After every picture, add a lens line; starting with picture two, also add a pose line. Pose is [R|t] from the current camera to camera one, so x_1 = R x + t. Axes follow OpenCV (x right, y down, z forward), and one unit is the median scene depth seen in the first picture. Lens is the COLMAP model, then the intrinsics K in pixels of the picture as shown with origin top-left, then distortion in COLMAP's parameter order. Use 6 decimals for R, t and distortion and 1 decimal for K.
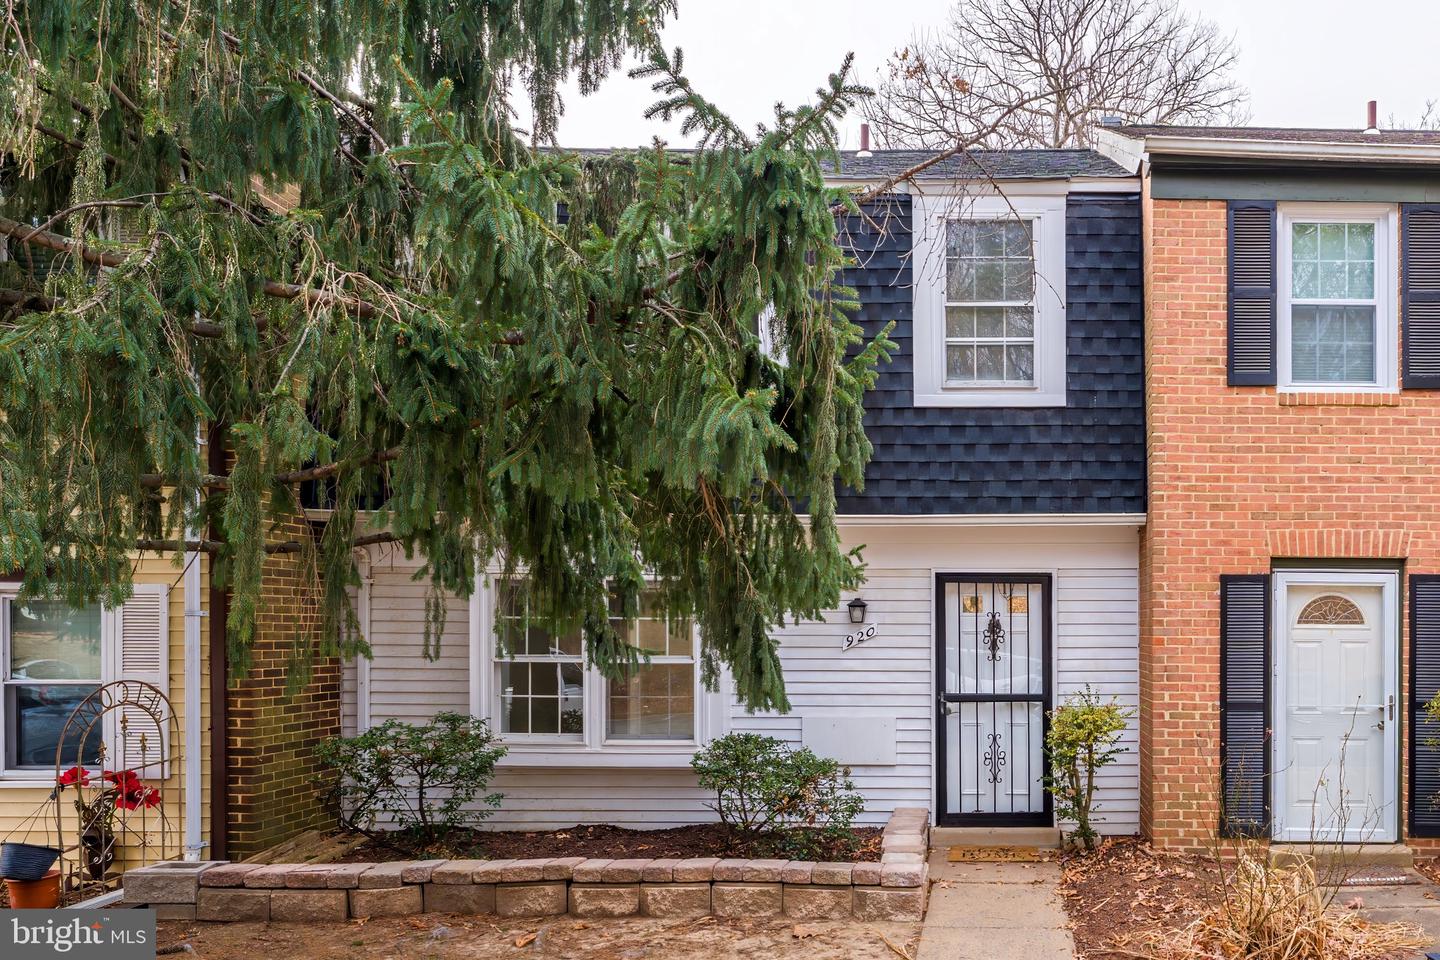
lens RADIAL K [[565.9, 0, 719.8], [0, 565.9, 473.0], [0, 0, 1]] dist [-0.000227, 0.000155]
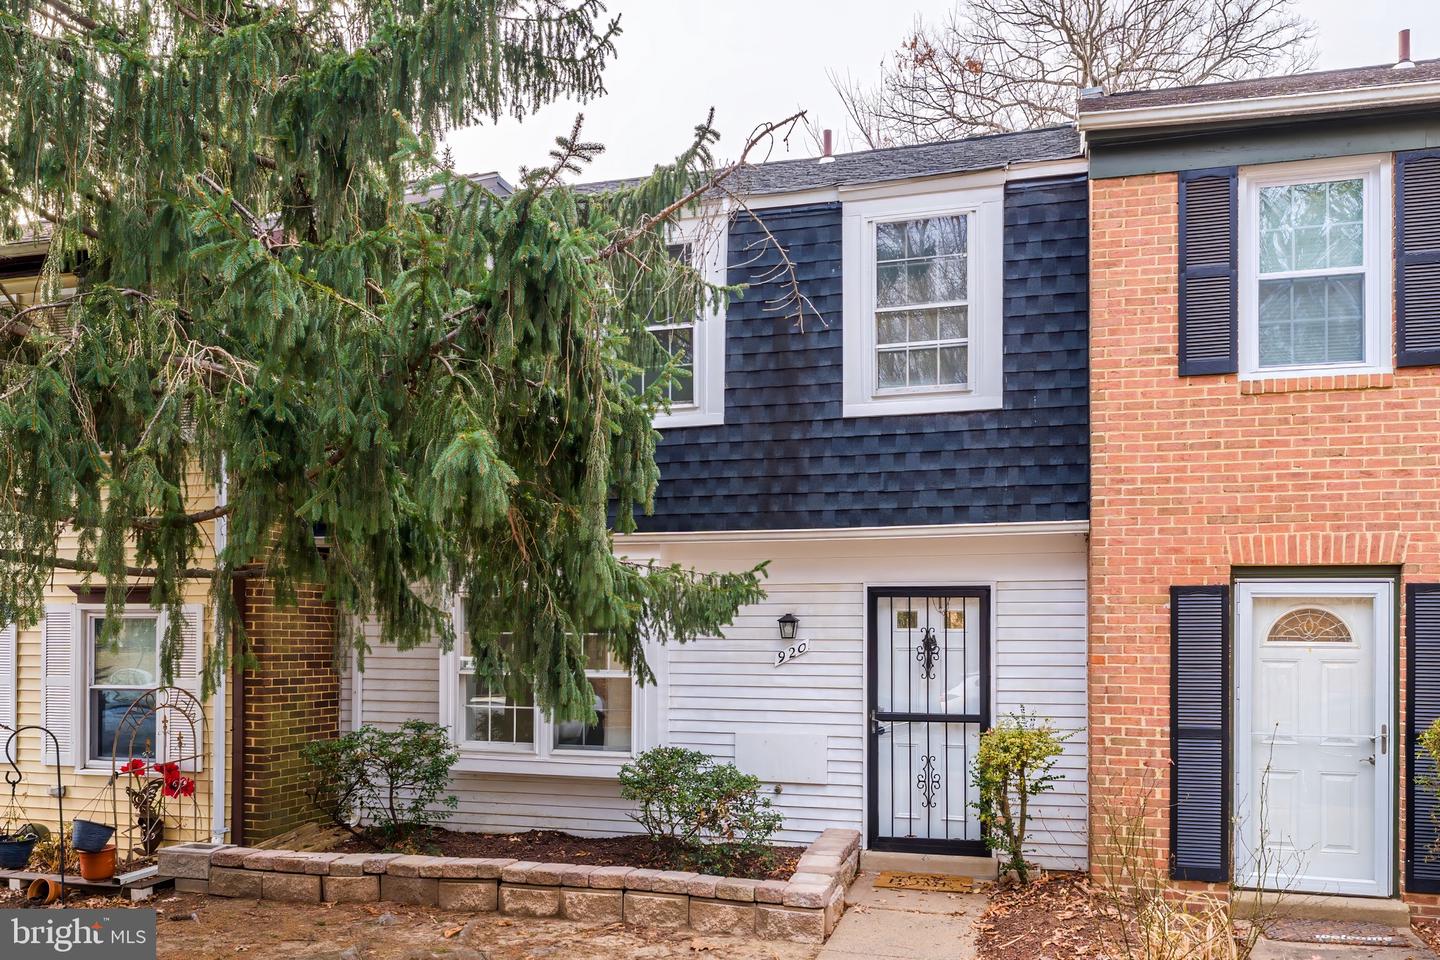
lens RADIAL K [[578.7, 0, 725.2], [0, 578.7, 474.5], [0, 0, 1]] dist [0.000871, -0.000204]
pose [[0.987614, -0.041153, -0.151409, 0.319626], [0.039036, 0.999094, -0.016923, -0.010476], [0.151969, 0.010803, 0.988326, -0.024287]]
